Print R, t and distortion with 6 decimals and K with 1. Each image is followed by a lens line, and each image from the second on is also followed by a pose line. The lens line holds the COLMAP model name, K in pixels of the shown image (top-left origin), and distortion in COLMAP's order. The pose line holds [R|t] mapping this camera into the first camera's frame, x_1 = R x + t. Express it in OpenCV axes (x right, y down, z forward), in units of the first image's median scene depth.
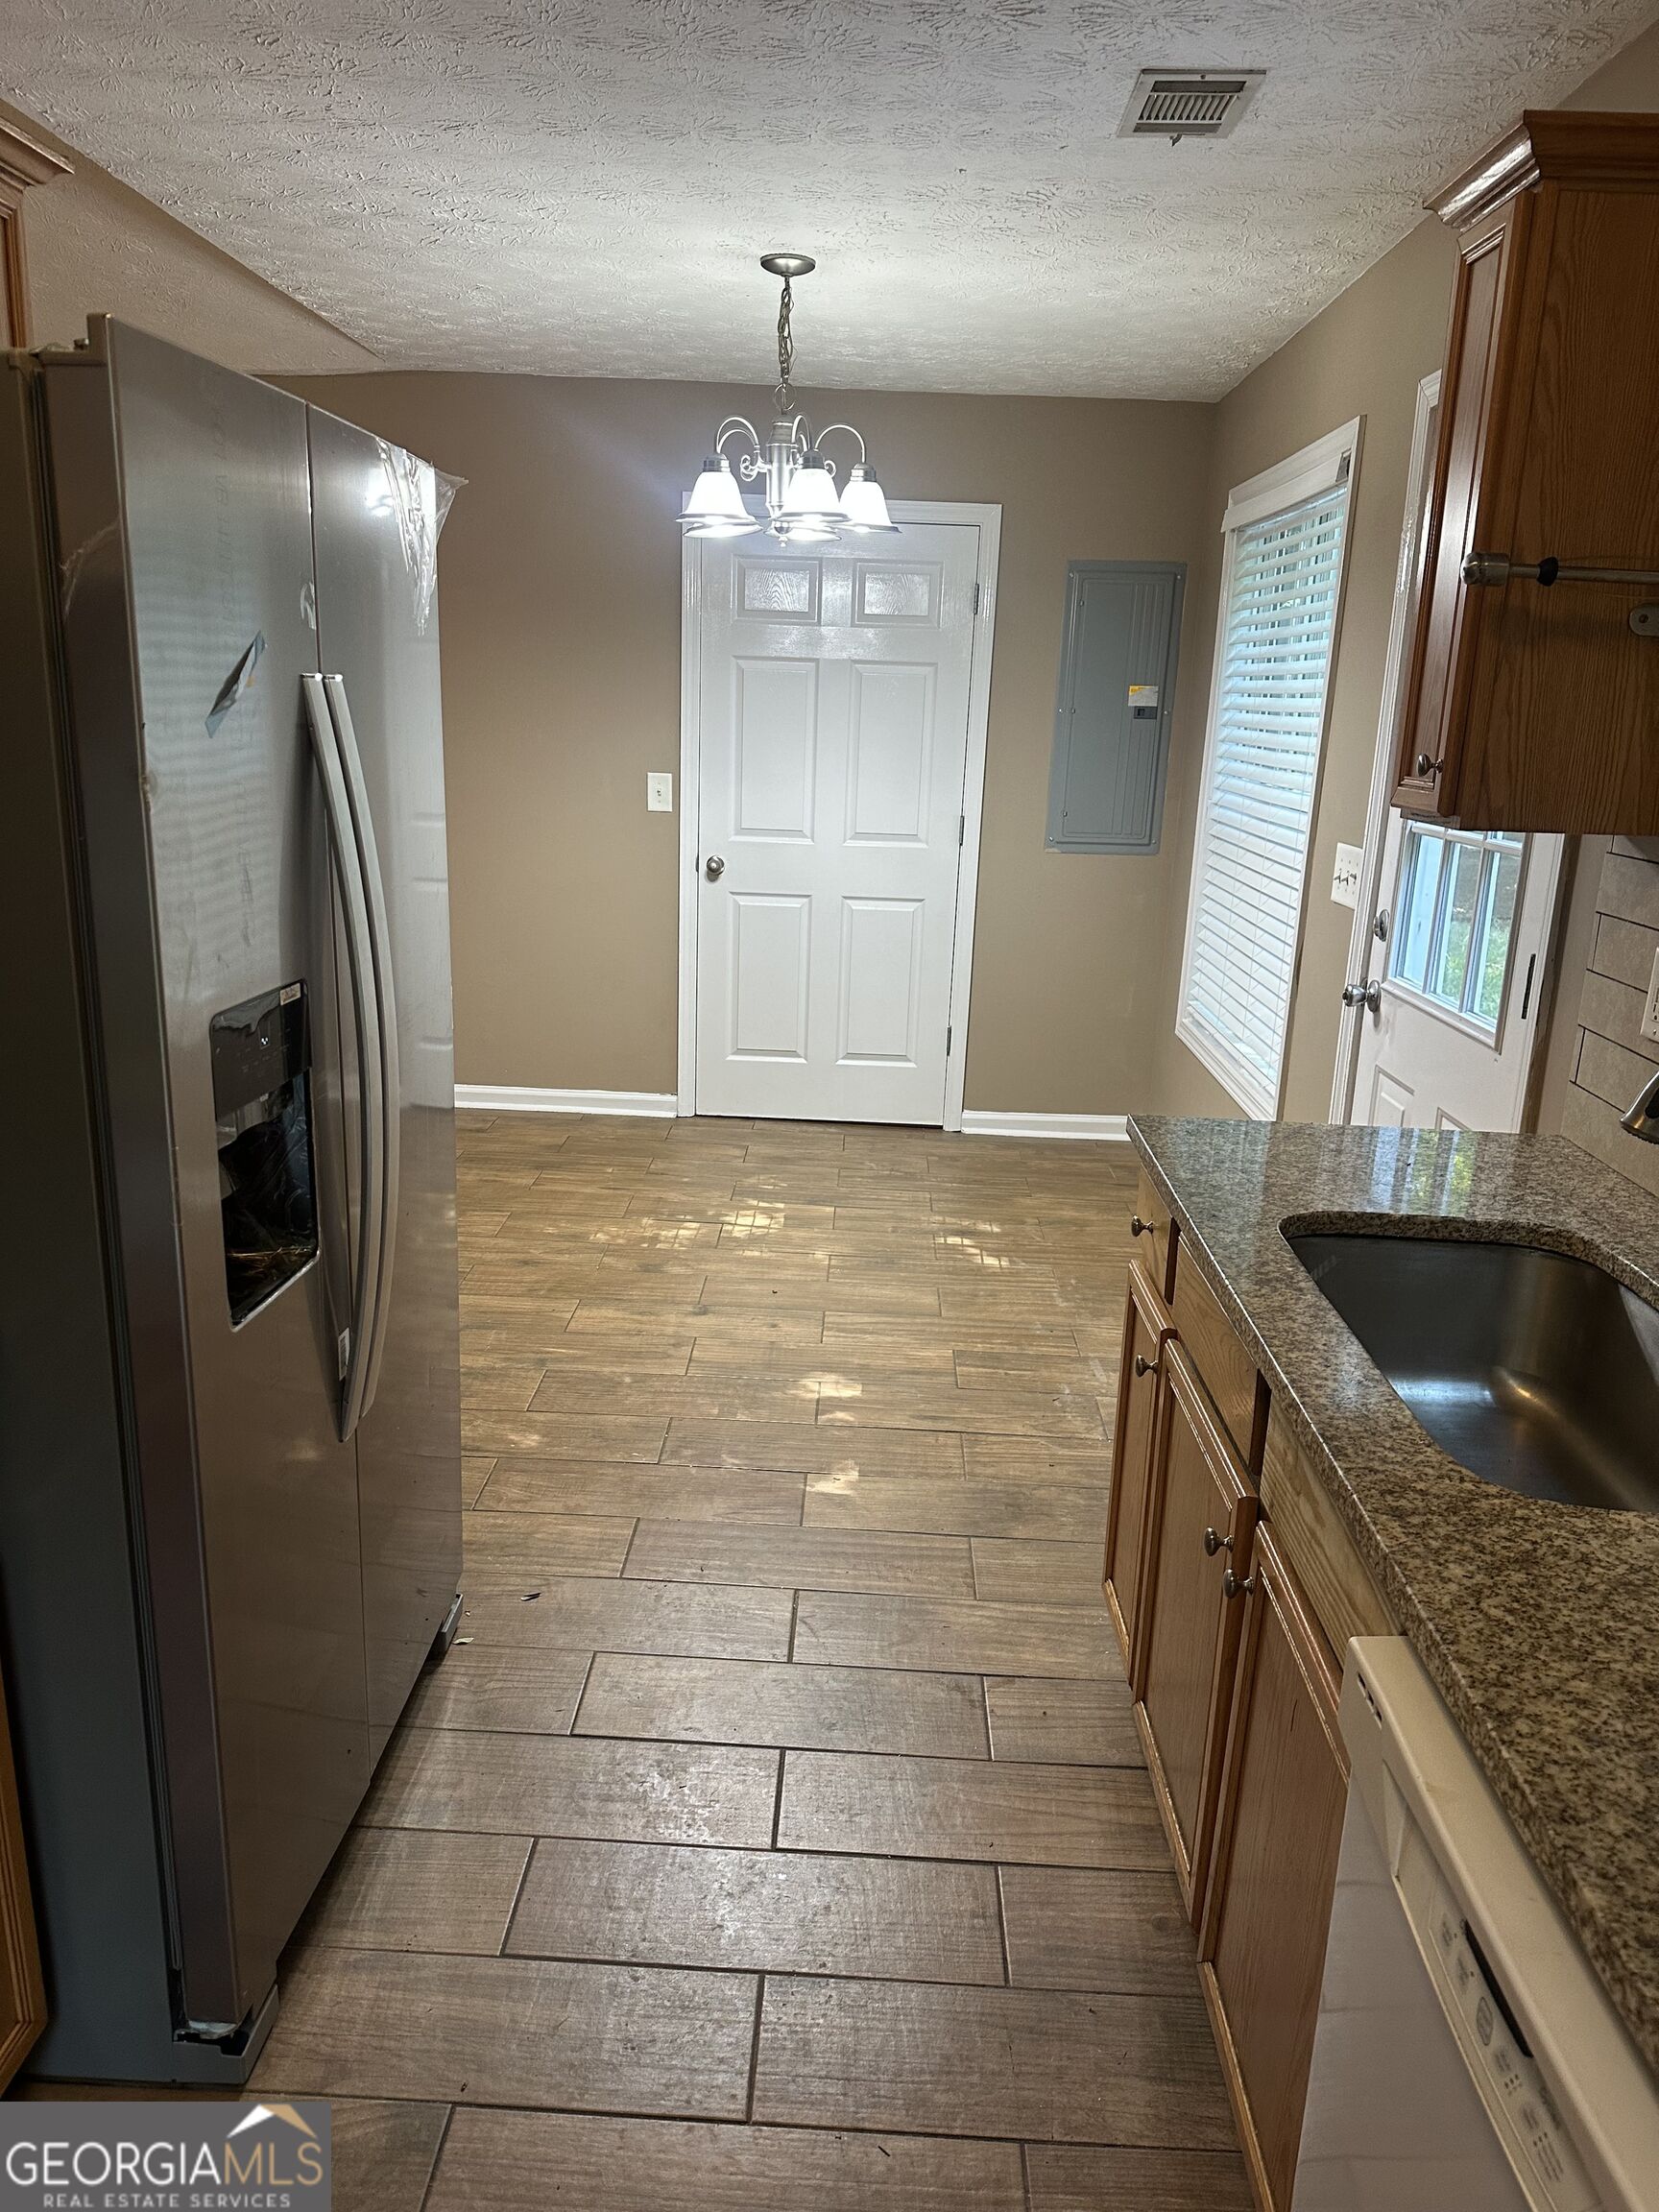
lens RADIAL K [[1567.6, 0, 825.5], [0, 1567.6, 1094.4], [0, 0, 1]] dist [0.071355, -0.040619]
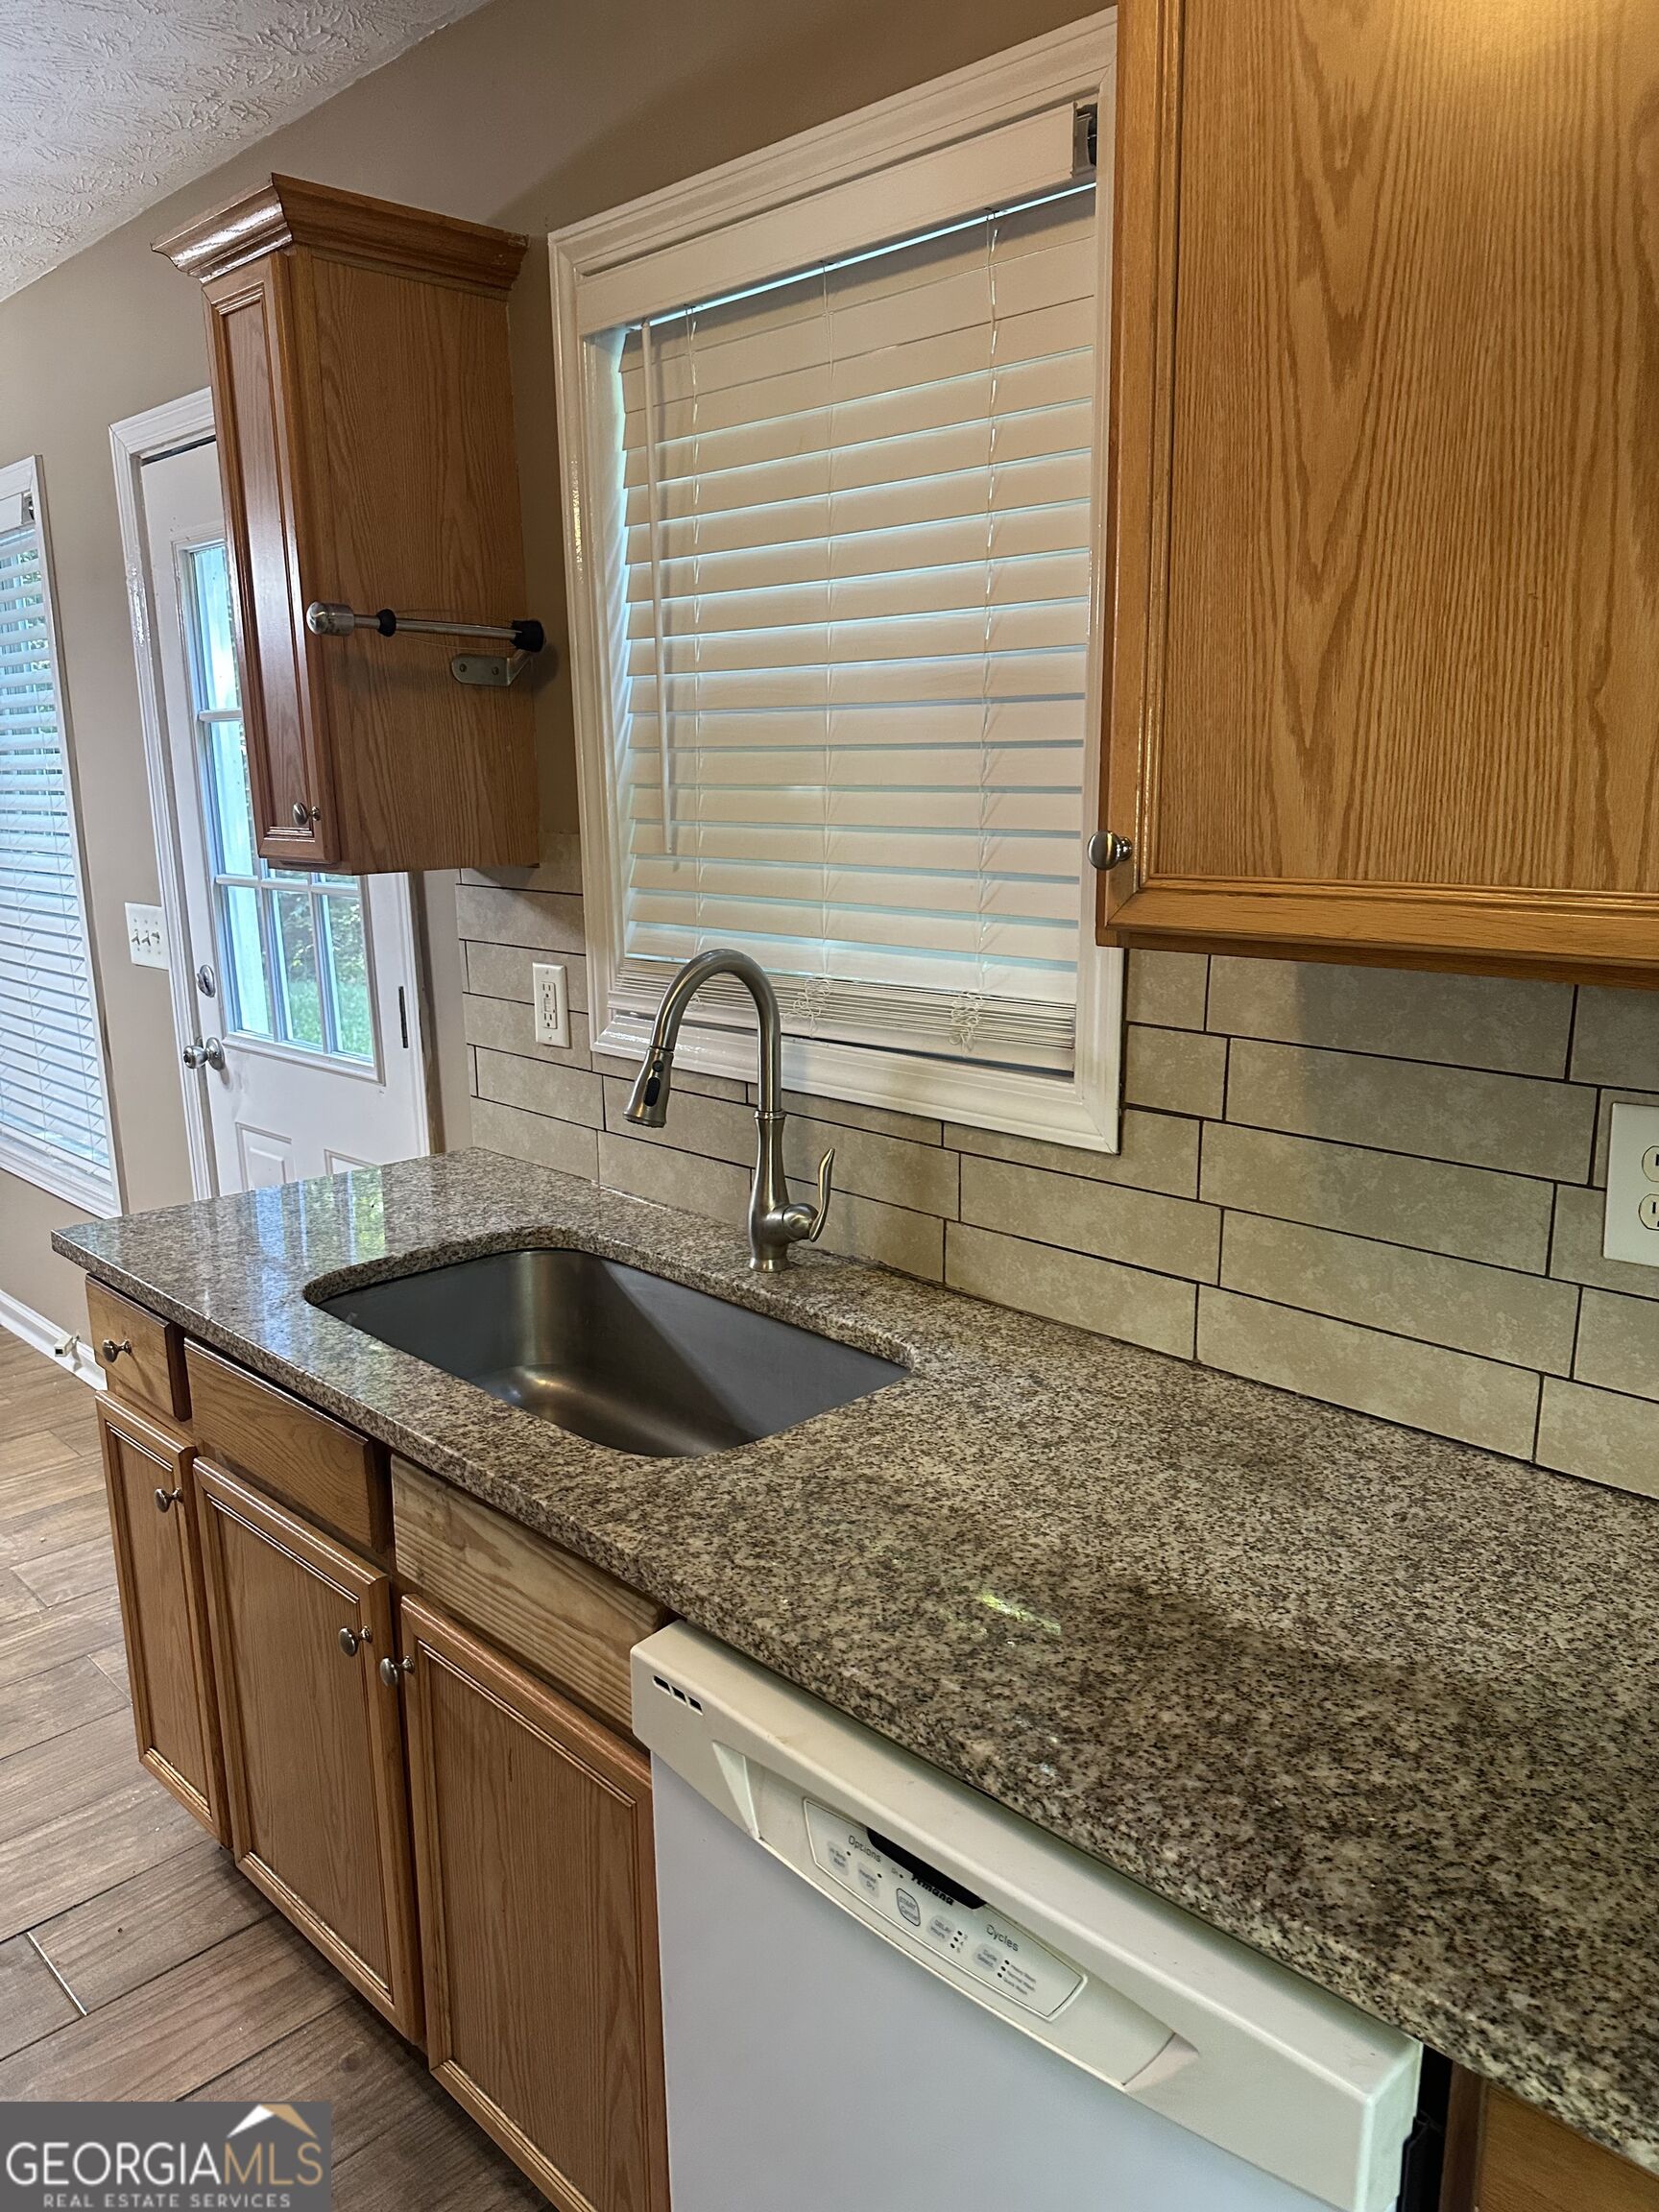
lens RADIAL K [[1567.6, 0, 830.9], [0, 1567.6, 1107.0], [0, 0, 1]] dist [0.071355, -0.040619]
pose [[0.709496, -0.207453, 0.673482, -0.121943], [0.223370, 0.972612, 0.064279, -0.022231], [-0.668372, 0.104830, 0.736404, 0.077976]]
